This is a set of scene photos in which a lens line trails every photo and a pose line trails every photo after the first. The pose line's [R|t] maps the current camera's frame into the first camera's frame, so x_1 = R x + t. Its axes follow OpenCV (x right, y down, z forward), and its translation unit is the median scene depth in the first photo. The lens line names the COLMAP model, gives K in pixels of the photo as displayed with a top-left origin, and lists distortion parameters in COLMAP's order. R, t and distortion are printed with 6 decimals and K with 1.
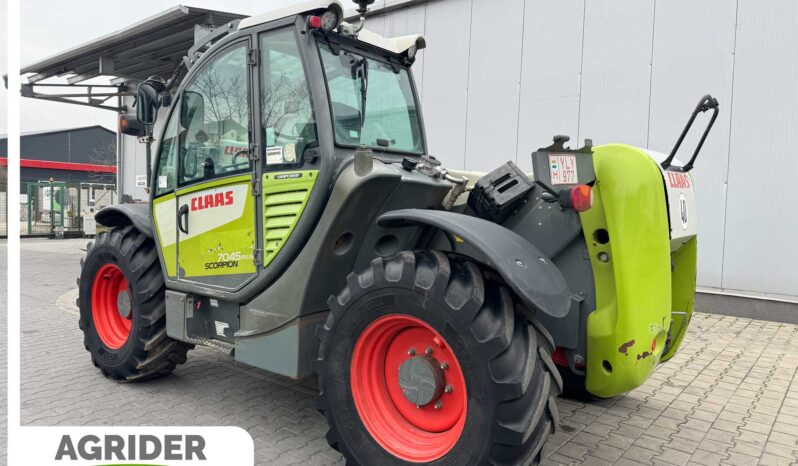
lens RADIAL K [[500.3, 0, 399.0], [0, 500.3, 233.0], [0, 0, 1]] dist [0.039591, -0.000689]
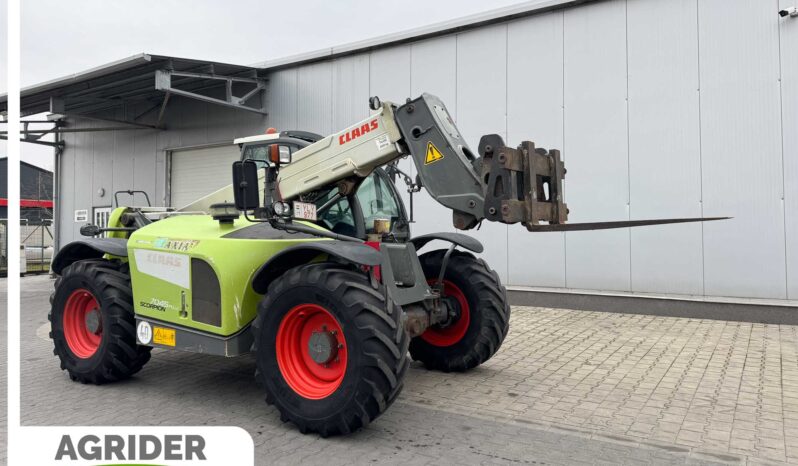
lens RADIAL K [[490.4, 0, 398.9], [0, 490.4, 216.8], [0, 0, 1]] dist [0.027221, -0.000955]
pose [[0.992309, -0.033306, 0.119219, -0.120715], [0.042835, 0.996011, -0.078282, 0.013351], [-0.116136, 0.082787, 0.989777, -0.337197]]
